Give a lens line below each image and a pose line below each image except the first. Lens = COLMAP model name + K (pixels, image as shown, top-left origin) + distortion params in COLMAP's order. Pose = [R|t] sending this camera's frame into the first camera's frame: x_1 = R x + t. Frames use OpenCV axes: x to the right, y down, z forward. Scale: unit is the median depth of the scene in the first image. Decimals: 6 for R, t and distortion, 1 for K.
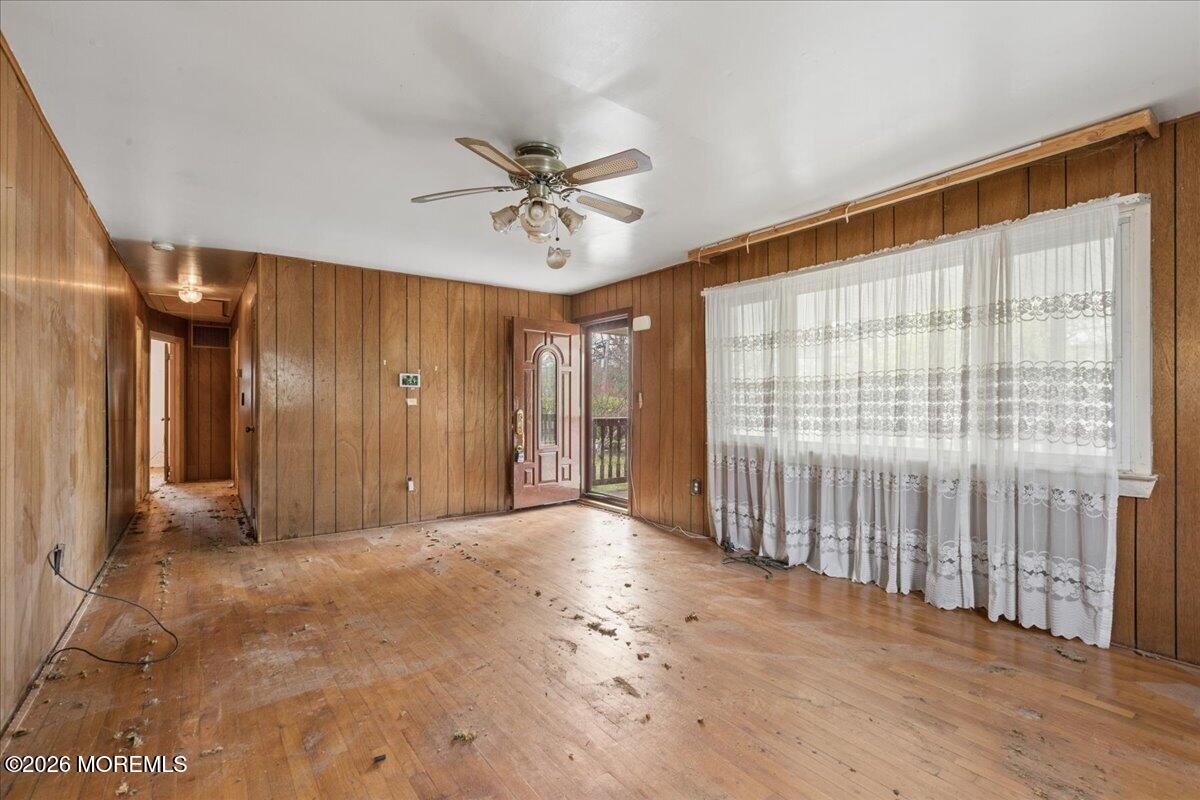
lens RADIAL K [[527.4, 0, 597.4], [0, 527.4, 401.3], [0, 0, 1]] dist [-0.008145, -0.000017]
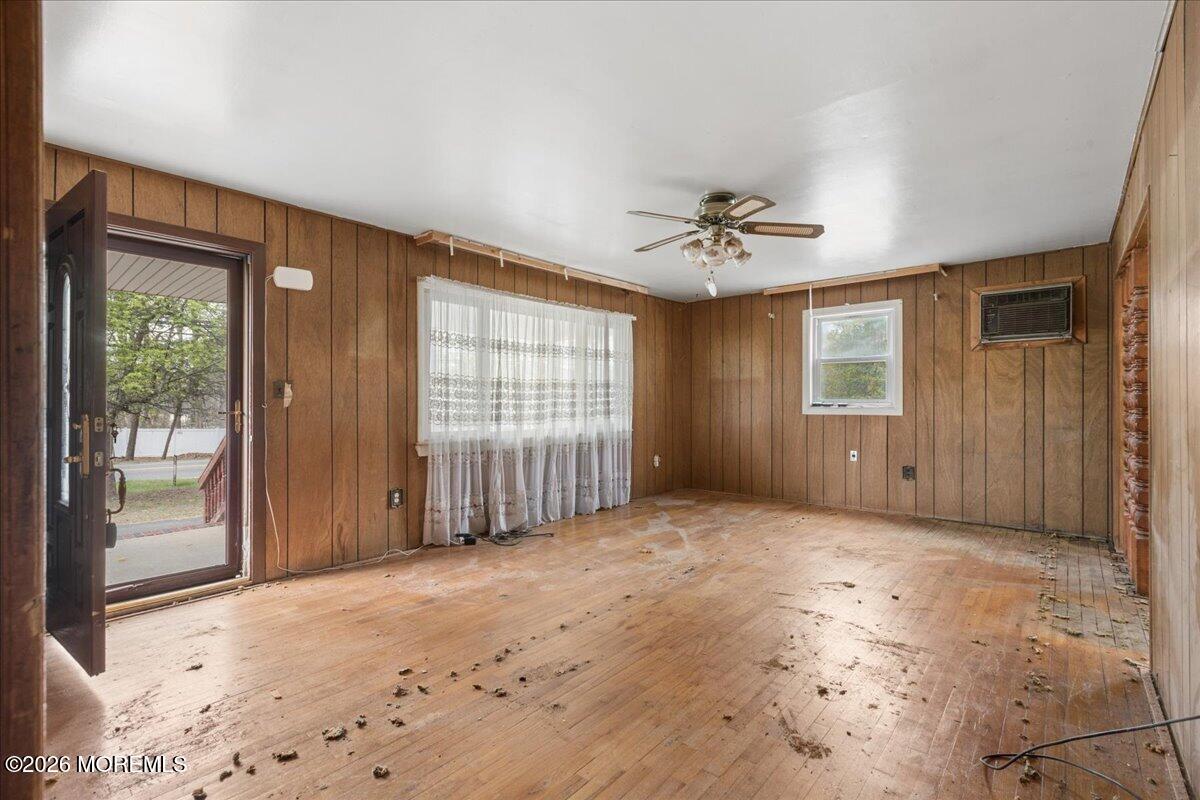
lens RADIAL K [[527.4, 0, 587.4], [0, 527.4, 403.4], [0, 0, 1]] dist [-0.008145, -0.000017]
pose [[-0.187494, 0.006854, 0.982242, -0.851753], [0.002292, 0.999976, -0.006540, 0.018686], [-0.982263, 0.001025, -0.187505, 1.030566]]
